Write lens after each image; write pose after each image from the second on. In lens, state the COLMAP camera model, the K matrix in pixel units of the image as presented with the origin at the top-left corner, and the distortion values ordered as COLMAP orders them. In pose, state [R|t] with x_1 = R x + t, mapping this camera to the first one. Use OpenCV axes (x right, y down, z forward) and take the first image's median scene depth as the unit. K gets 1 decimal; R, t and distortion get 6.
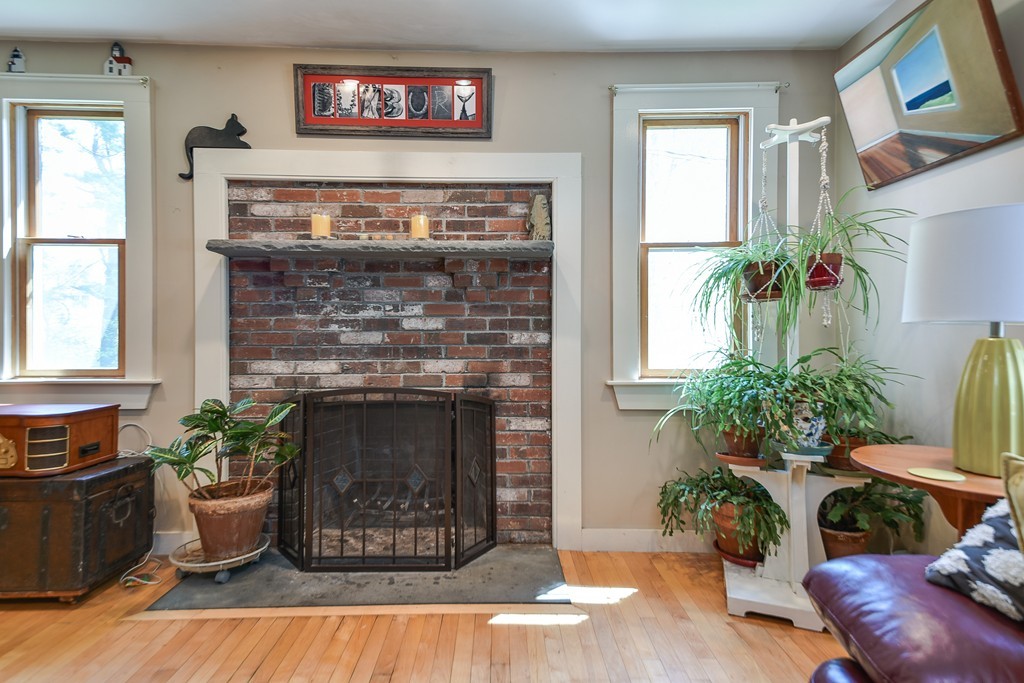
lens RADIAL K [[514.0, 0, 507.0], [0, 514.0, 339.3], [0, 0, 1]] dist [0.074257, -0.022790]
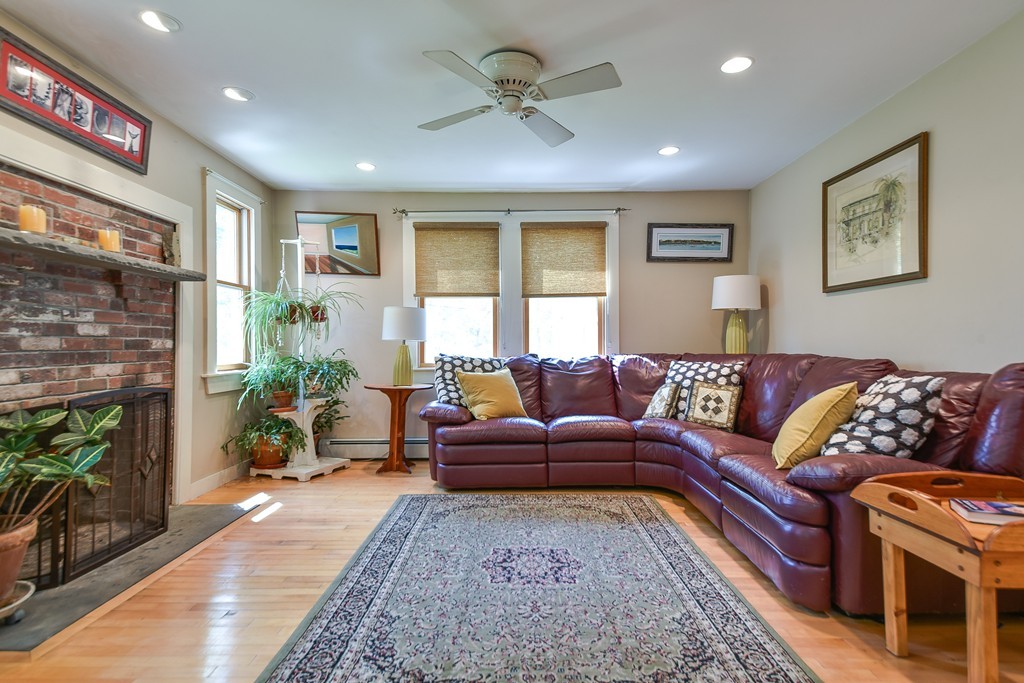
lens RADIAL K [[534.8, 0, 512.0], [0, 534.8, 341.5], [0, 0, 1]] dist [0.033138, -0.000565]
pose [[0.013689, 0.006313, 0.999886, -1.250586], [-0.003519, 0.999974, -0.006266, -0.002915], [-0.999900, -0.003432, 0.013711, 0.144126]]
